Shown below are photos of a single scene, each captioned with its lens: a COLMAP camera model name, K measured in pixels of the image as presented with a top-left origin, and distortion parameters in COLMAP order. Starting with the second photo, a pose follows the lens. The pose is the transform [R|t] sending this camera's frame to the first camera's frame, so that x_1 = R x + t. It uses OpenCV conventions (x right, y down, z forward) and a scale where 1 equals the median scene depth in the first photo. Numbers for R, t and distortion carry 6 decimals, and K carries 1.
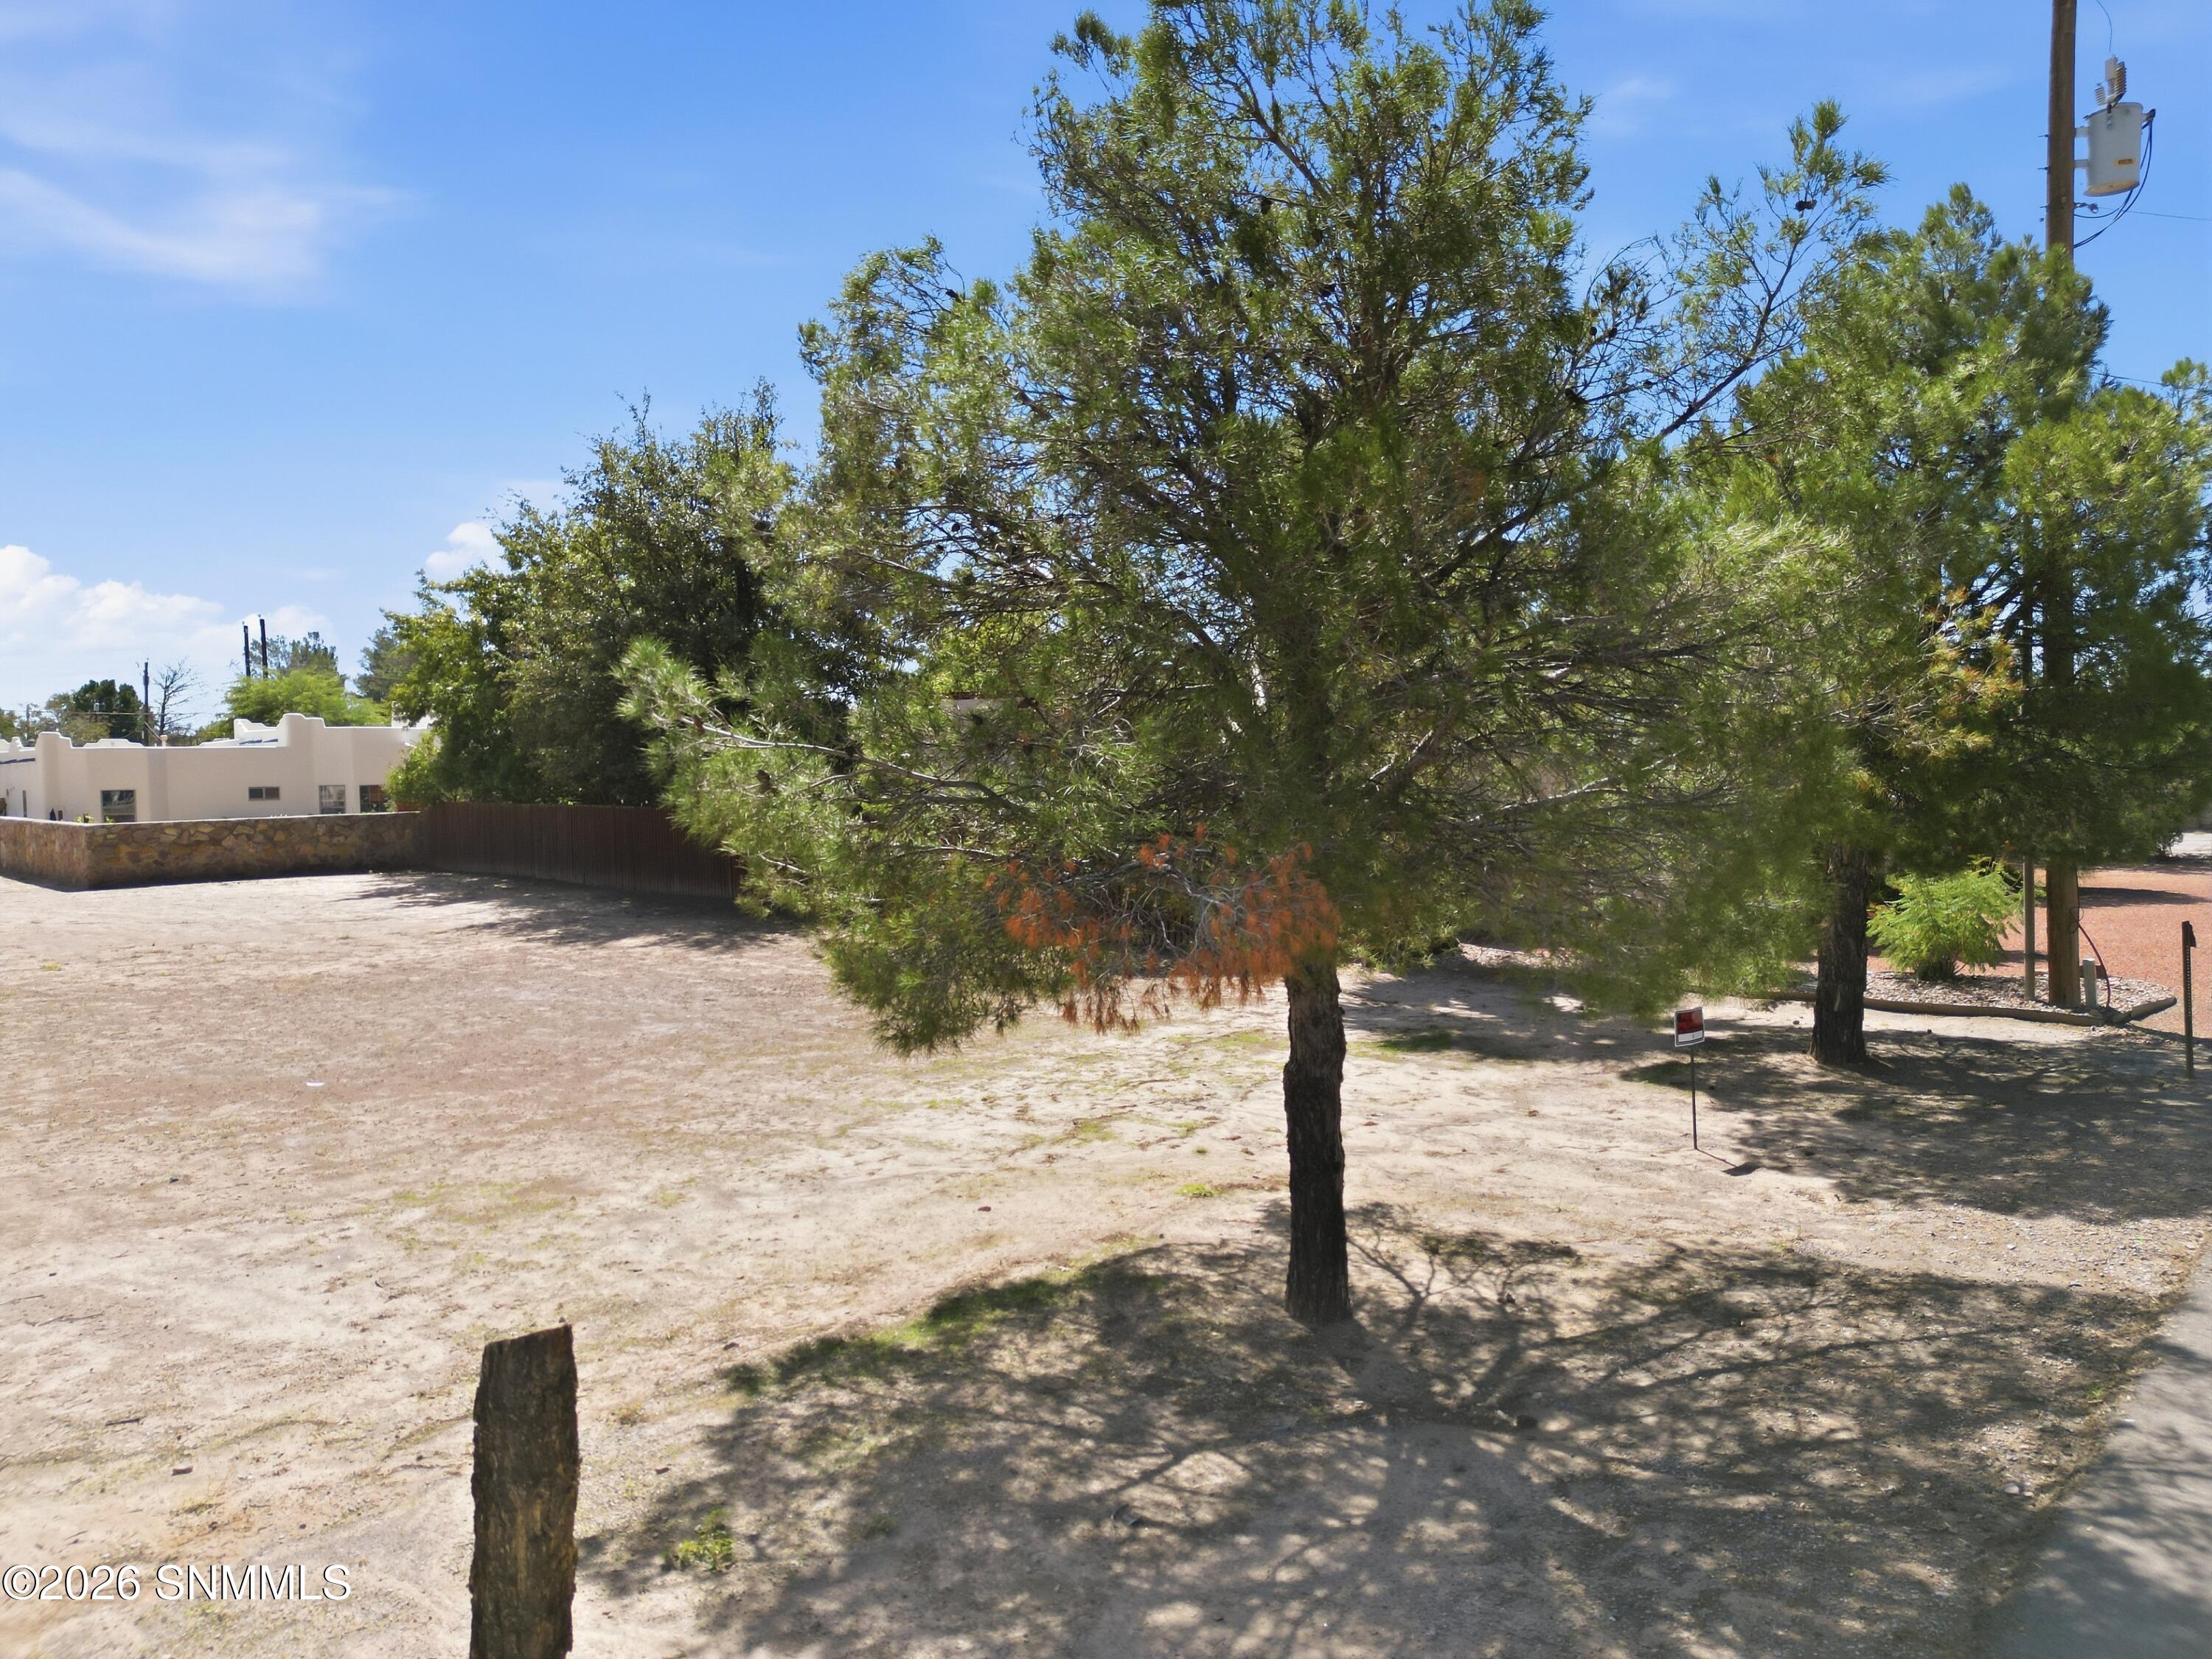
lens RADIAL K [[1538.3, 0, 1106.0], [0, 1538.3, 829.5], [0, 0, 1]] dist [0.084554, -0.087676]
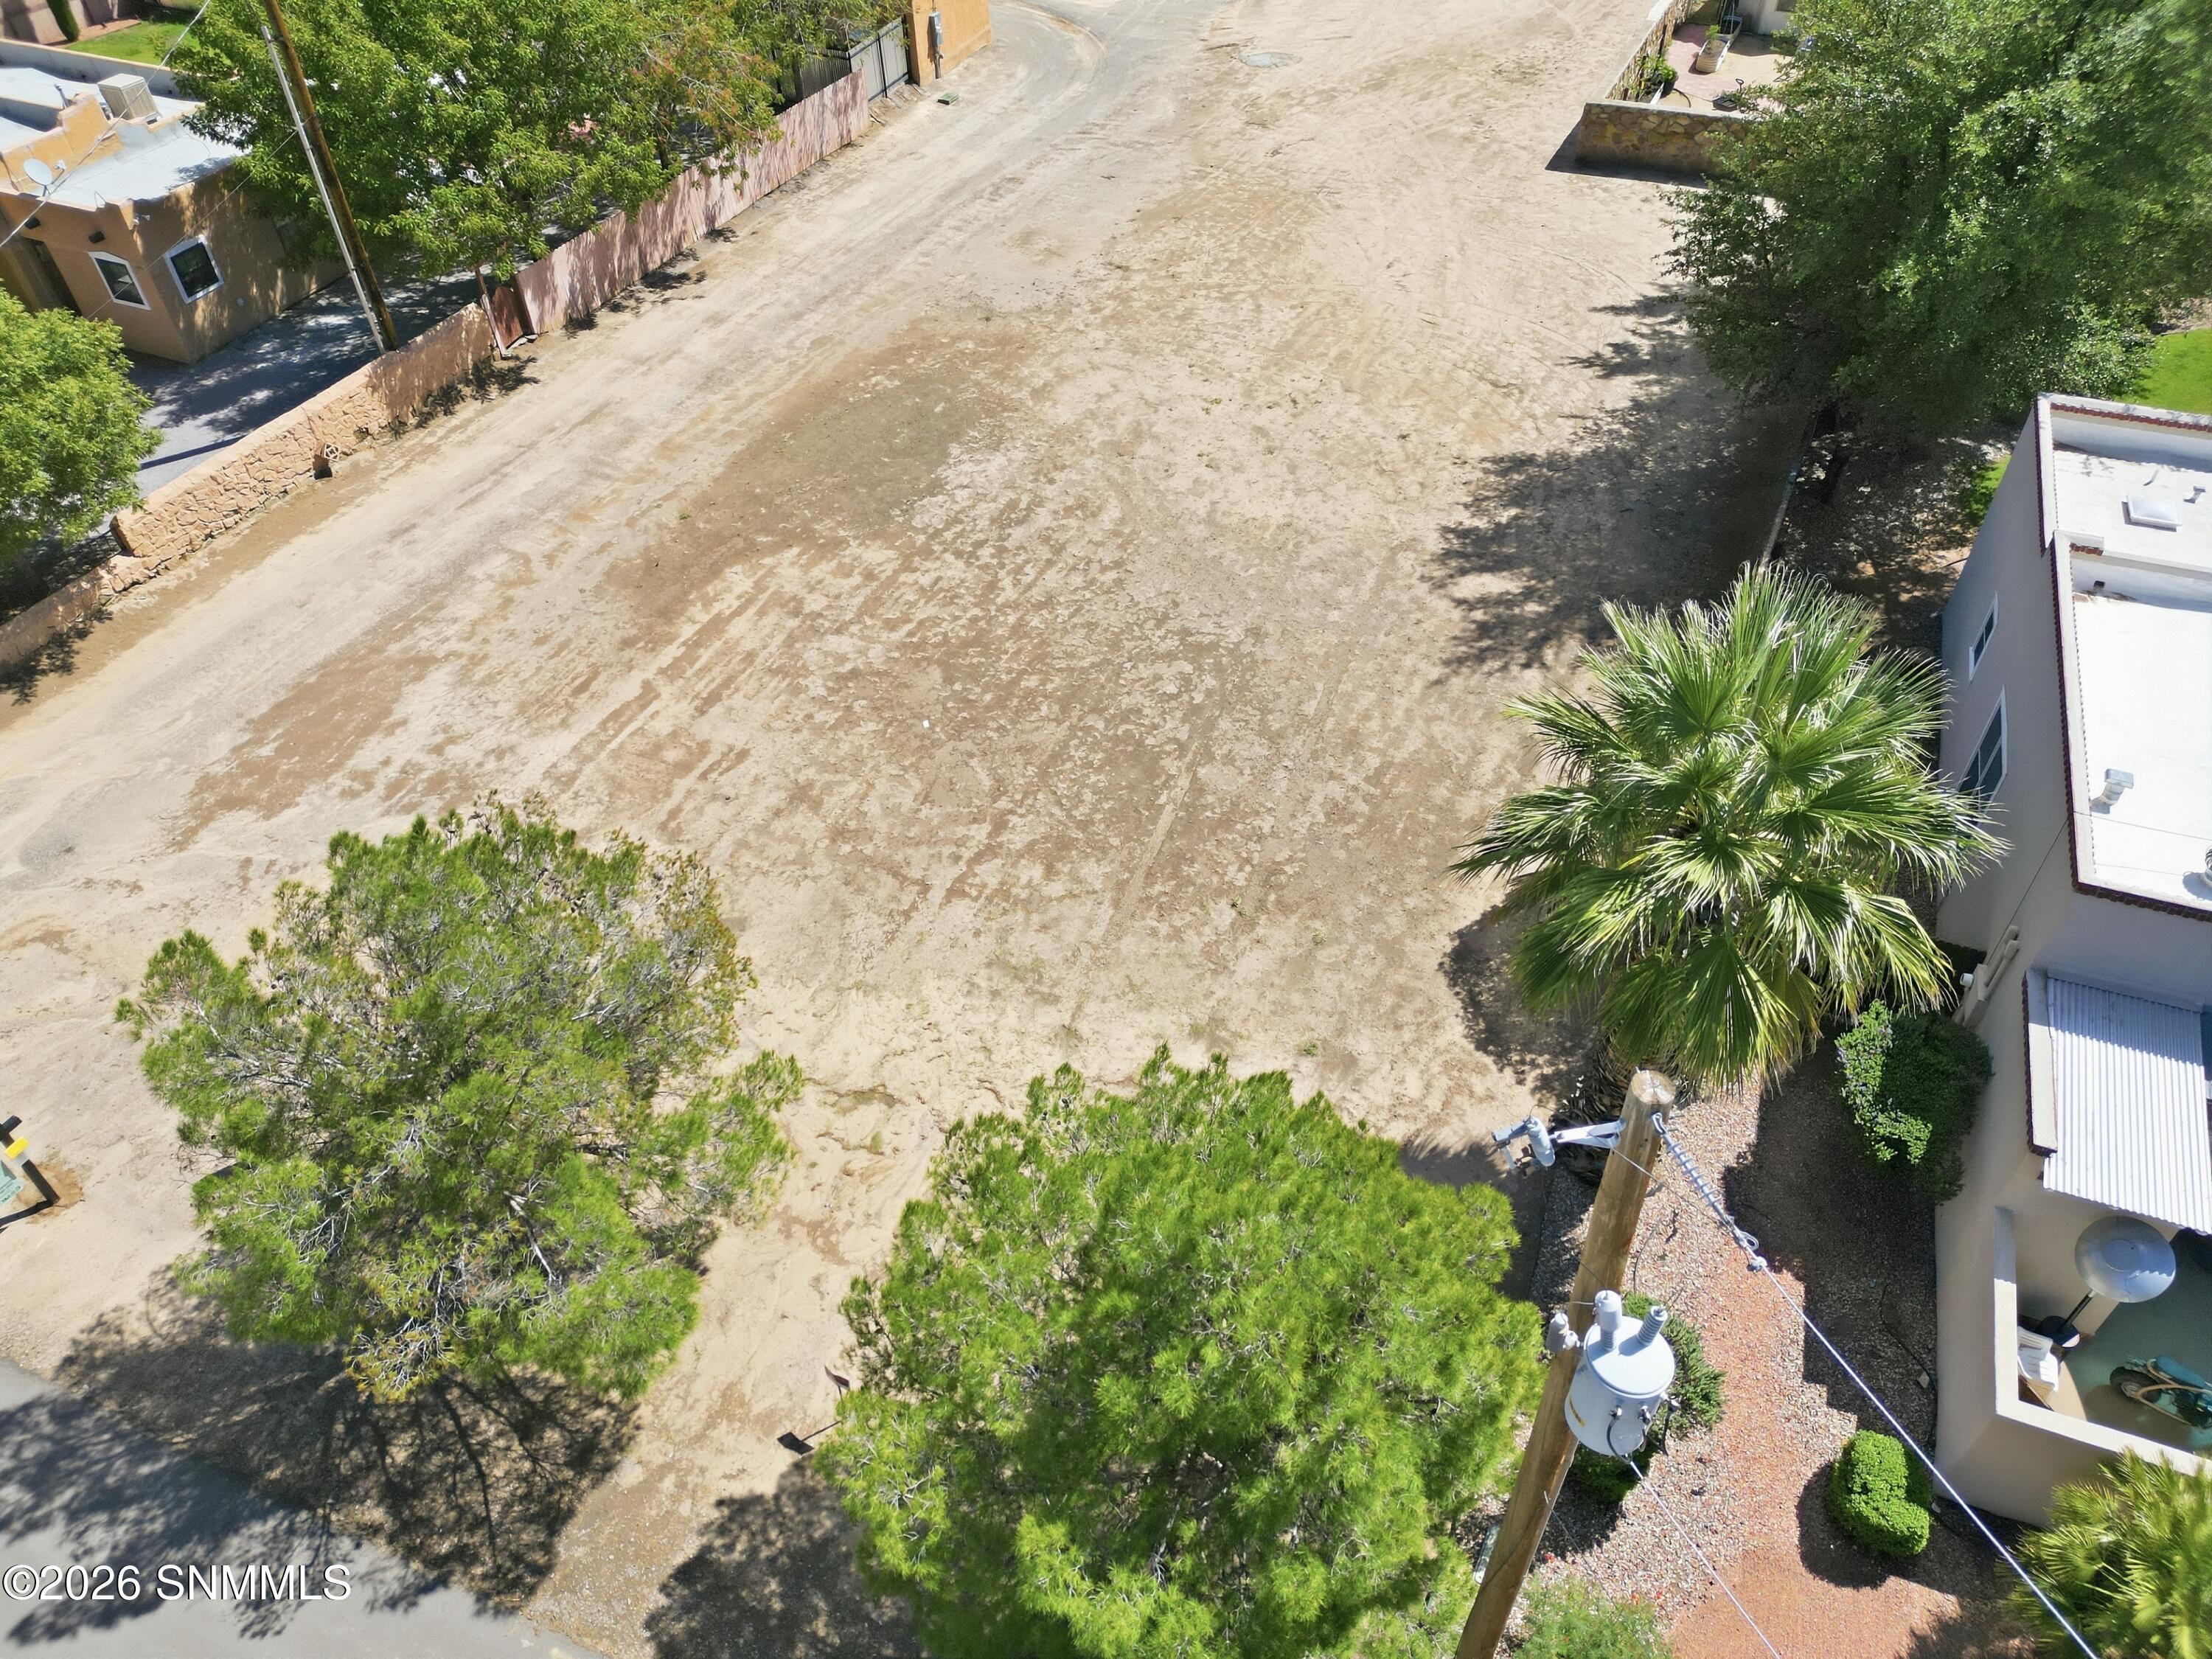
lens RADIAL K [[1538.3, 0, 1106.0], [0, 1538.3, 829.5], [0, 0, 1]] dist [0.084554, -0.087676]
pose [[0.330194, 0.664269, -0.670611, 1.483349], [-0.023235, 0.715963, 0.697751, -1.751839], [0.943627, -0.214811, 0.251841, 1.289864]]
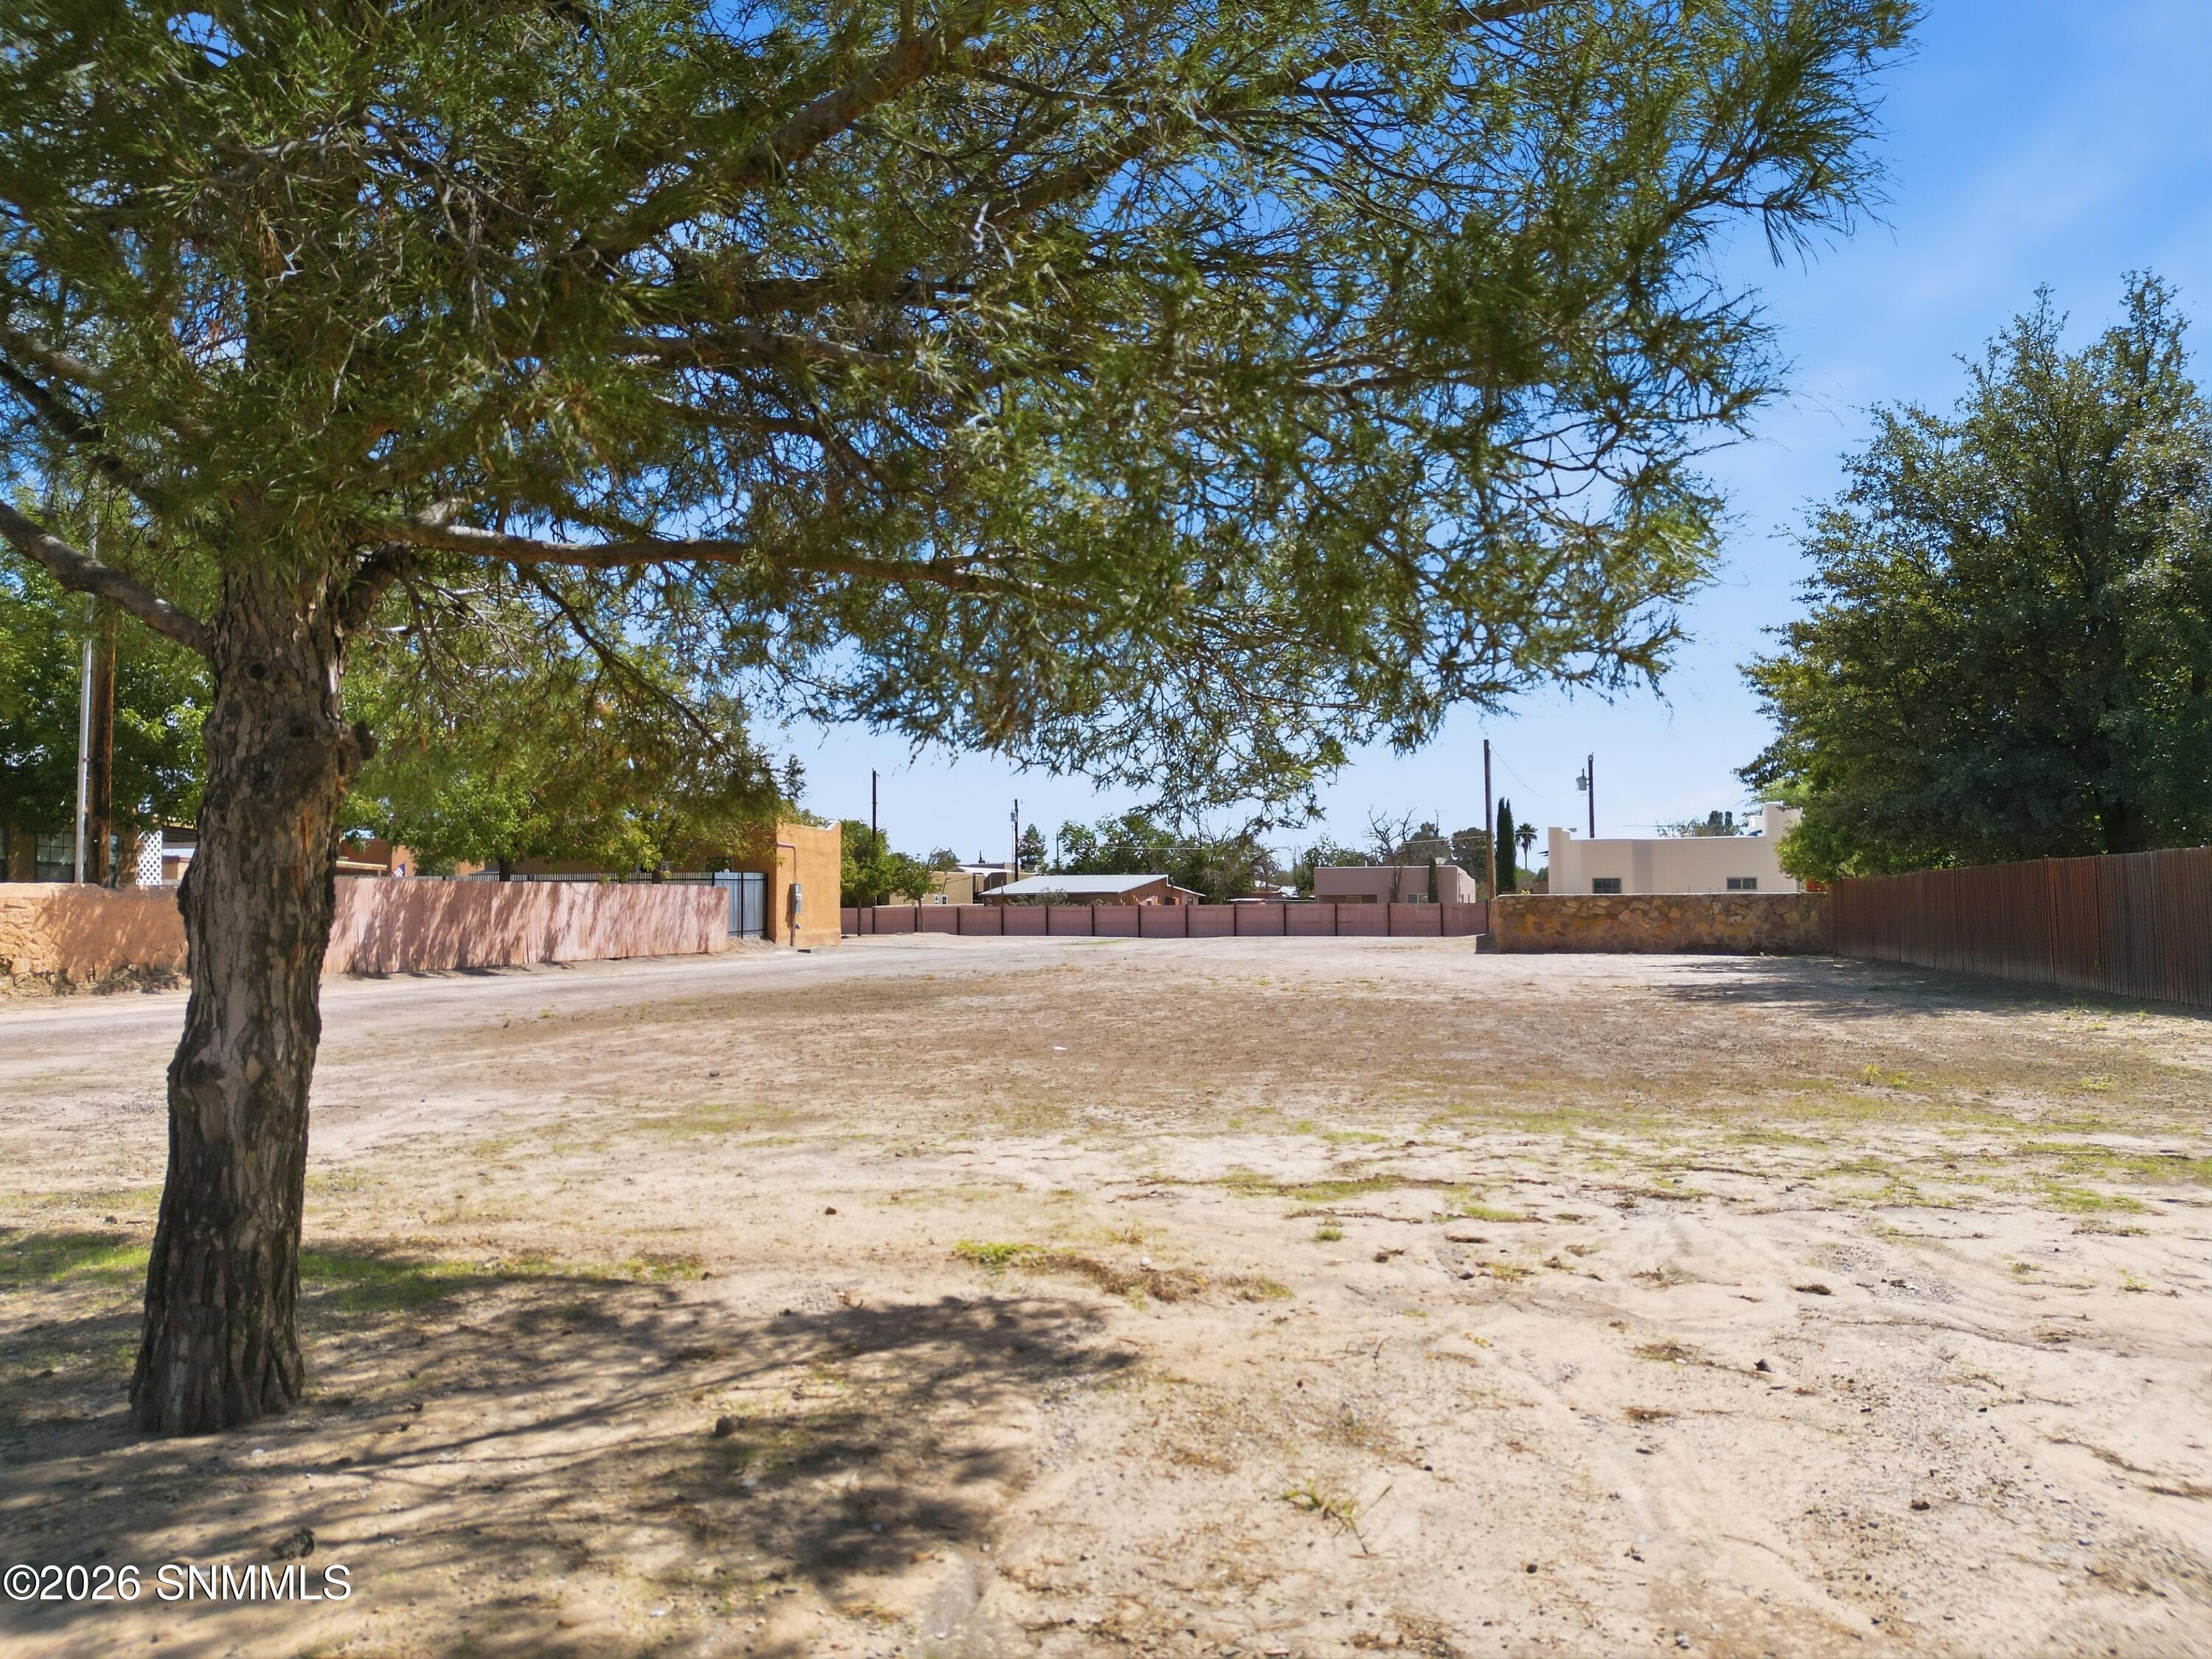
lens RADIAL K [[1538.3, 0, 1106.0], [0, 1538.3, 829.5], [0, 0, 1]] dist [0.084554, -0.087676]
pose [[0.523459, -0.031052, -0.851485, 0.608696], [-0.044692, 0.996959, -0.063832, 0.154812], [0.850878, 0.071468, 0.520479, 0.913030]]
